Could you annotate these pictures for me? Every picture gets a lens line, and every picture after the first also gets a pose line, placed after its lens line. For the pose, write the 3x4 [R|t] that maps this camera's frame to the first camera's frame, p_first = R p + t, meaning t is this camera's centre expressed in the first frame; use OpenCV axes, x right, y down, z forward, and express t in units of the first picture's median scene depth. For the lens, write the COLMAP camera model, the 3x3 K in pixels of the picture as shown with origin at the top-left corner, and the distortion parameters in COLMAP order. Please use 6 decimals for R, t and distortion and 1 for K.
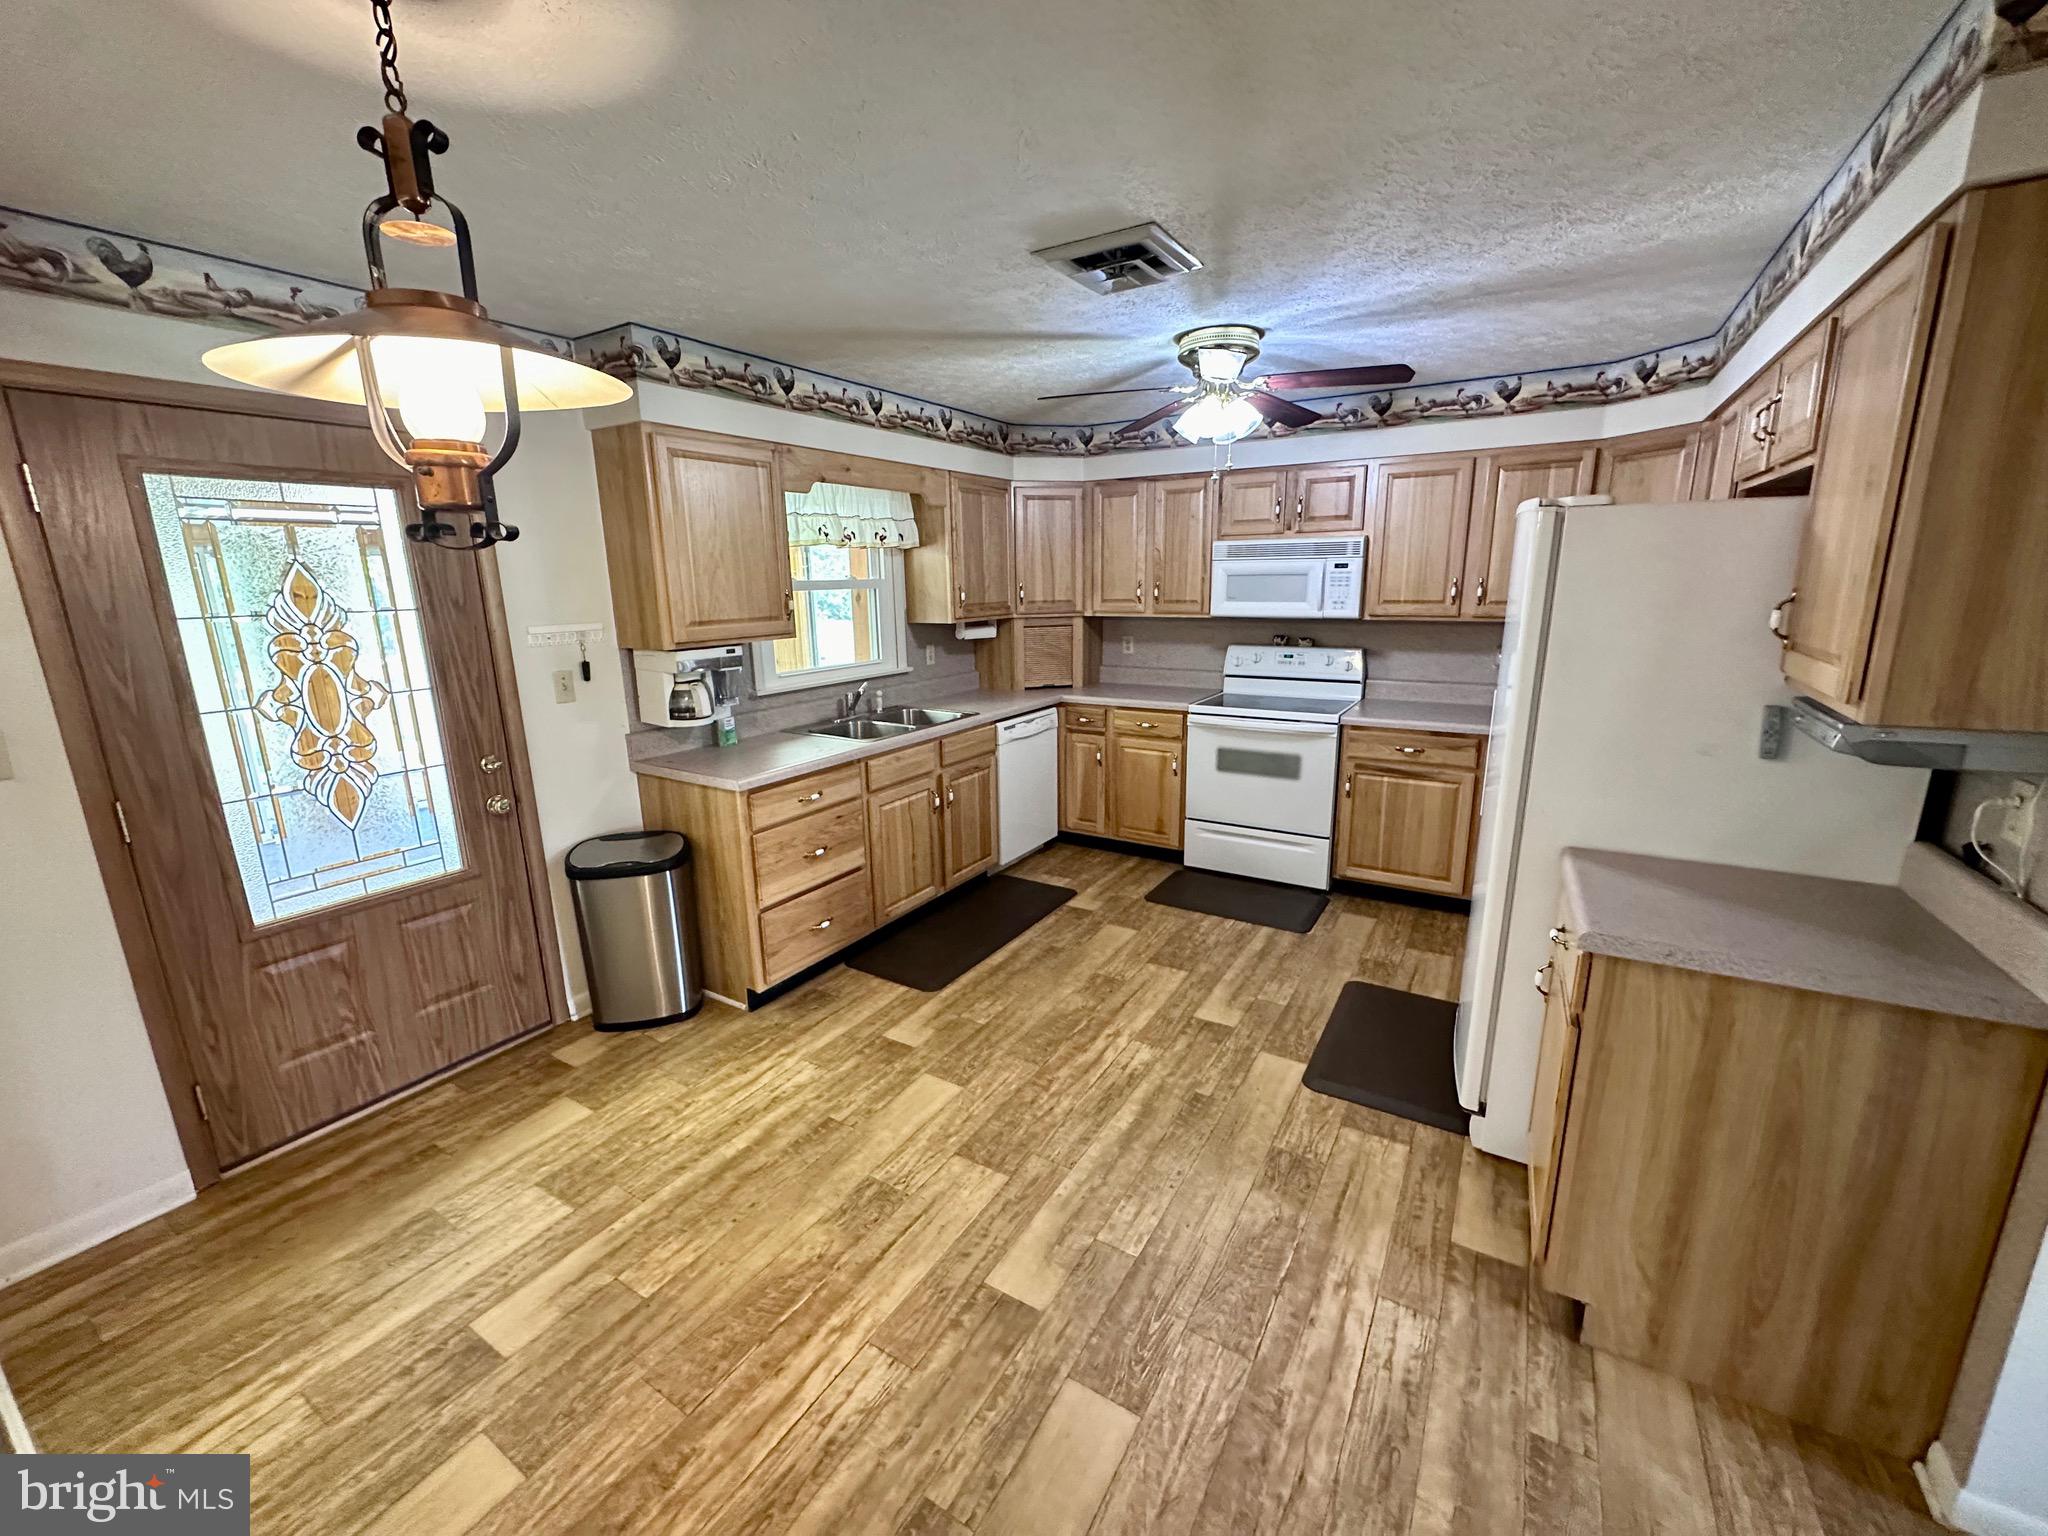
lens RADIAL K [[818.4, 0, 1024.8], [0, 818.4, 766.4], [0, 0, 1]] dist [-0.003609, 0.000195]
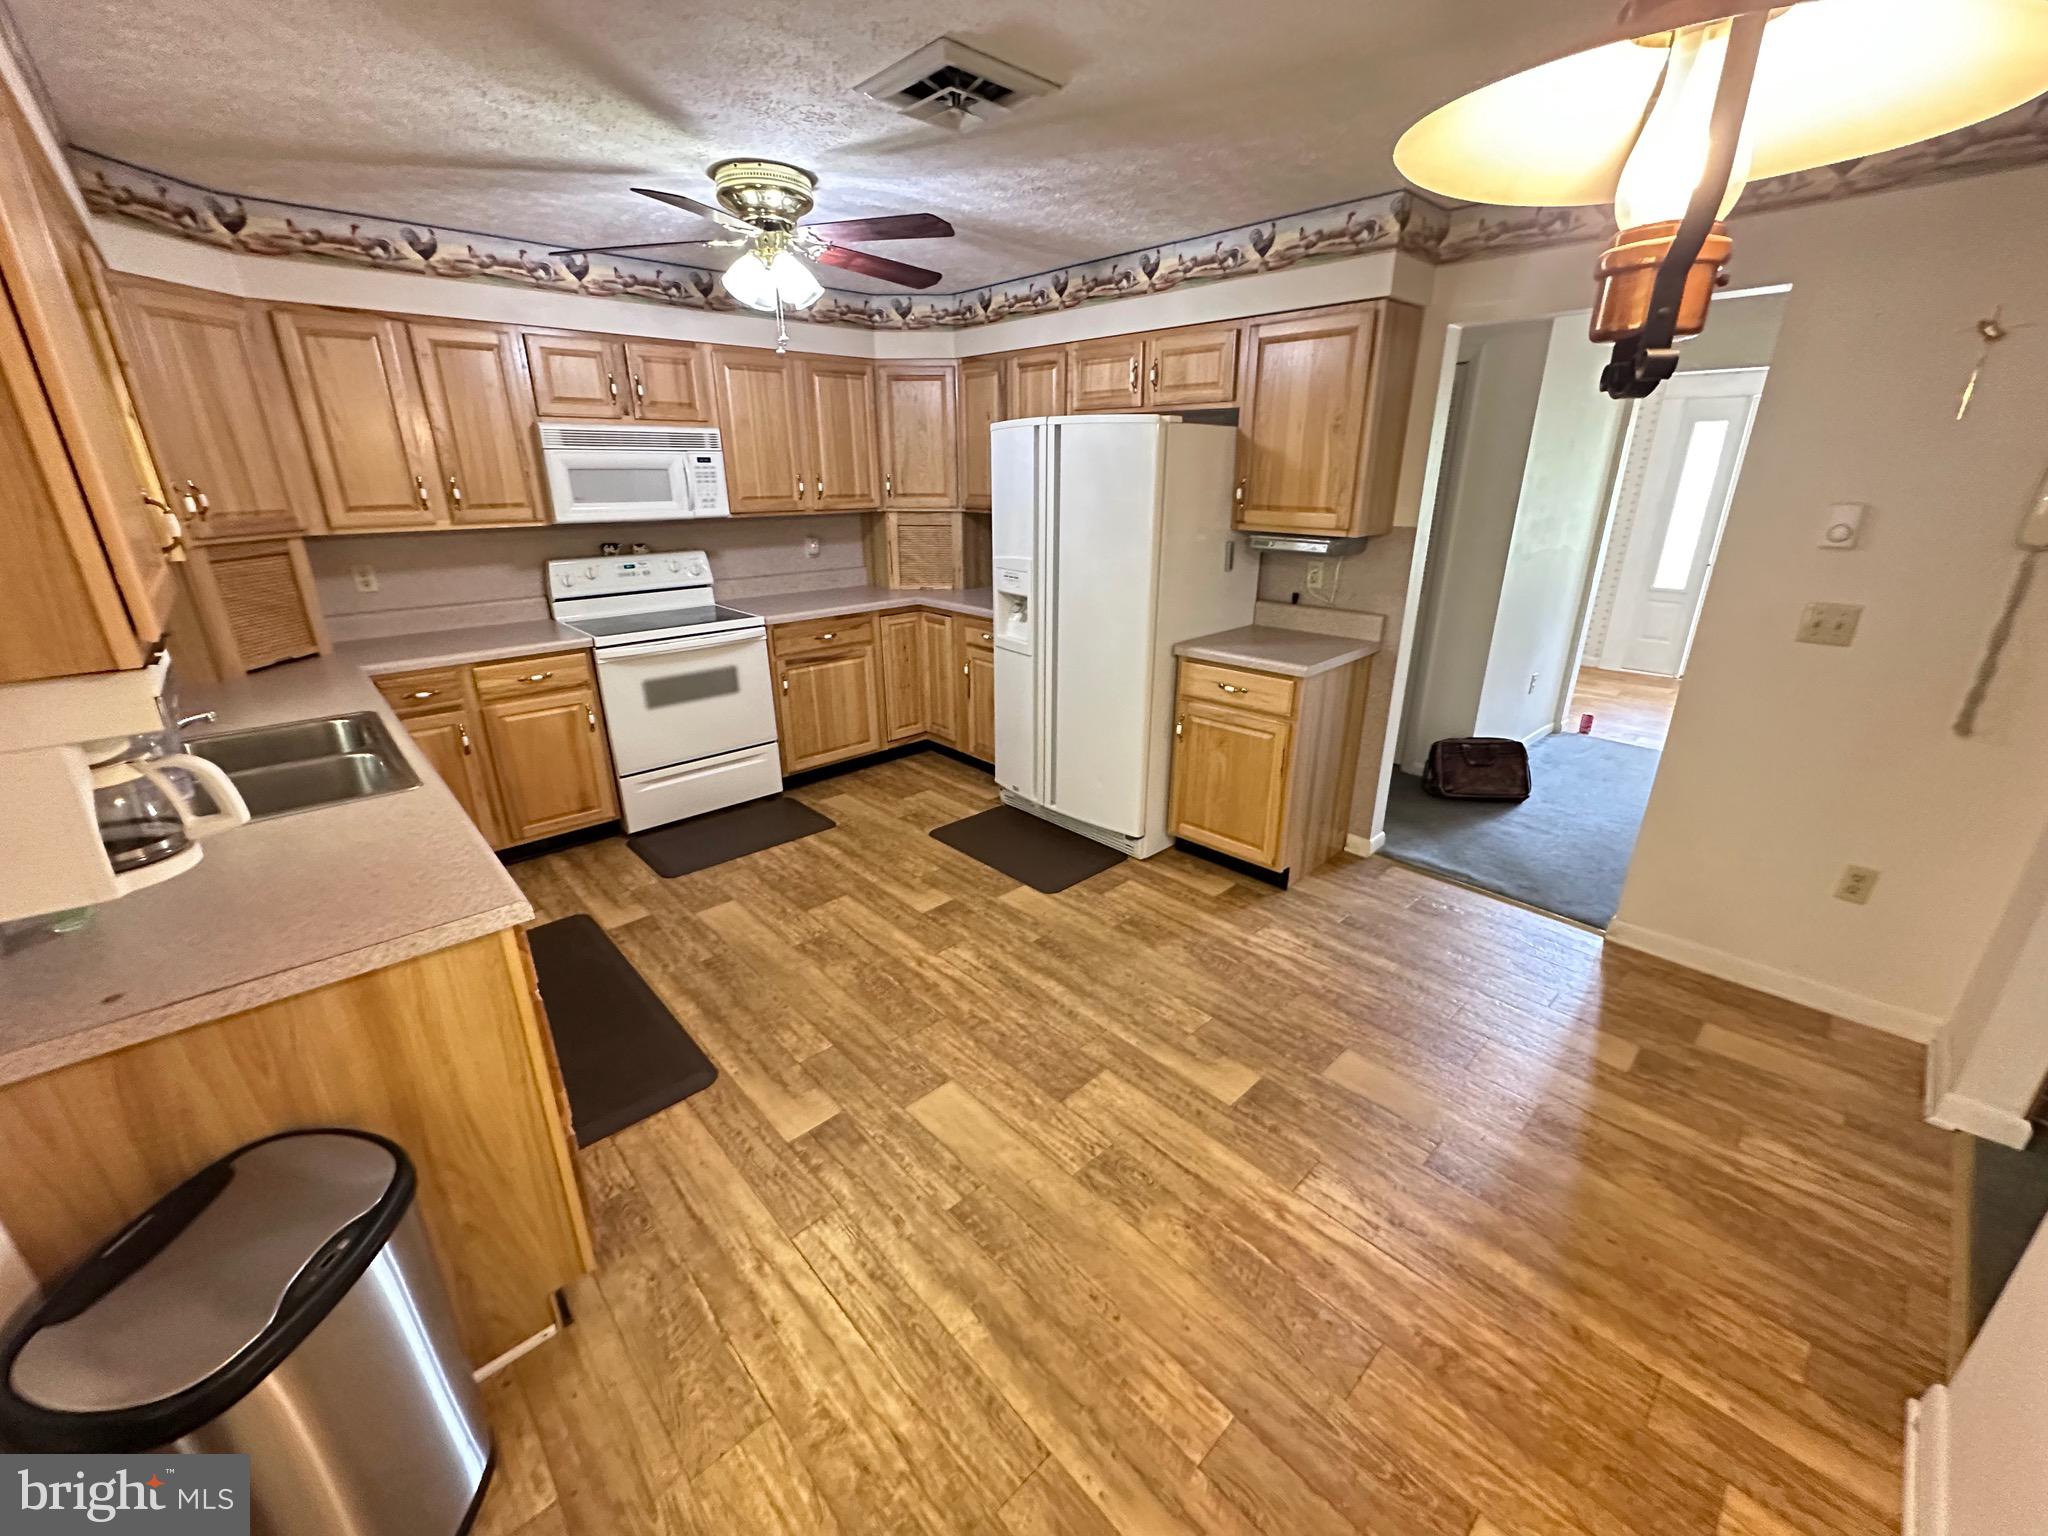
lens RADIAL K [[818.4, 0, 1024.8], [0, 818.4, 766.4], [0, 0, 1]] dist [-0.003609, 0.000195]
pose [[0.263294, -0.315754, 0.911579, -0.600871], [0.216277, 0.940187, 0.263195, -0.102876], [-0.940160, 0.127856, 0.315836, 0.504452]]
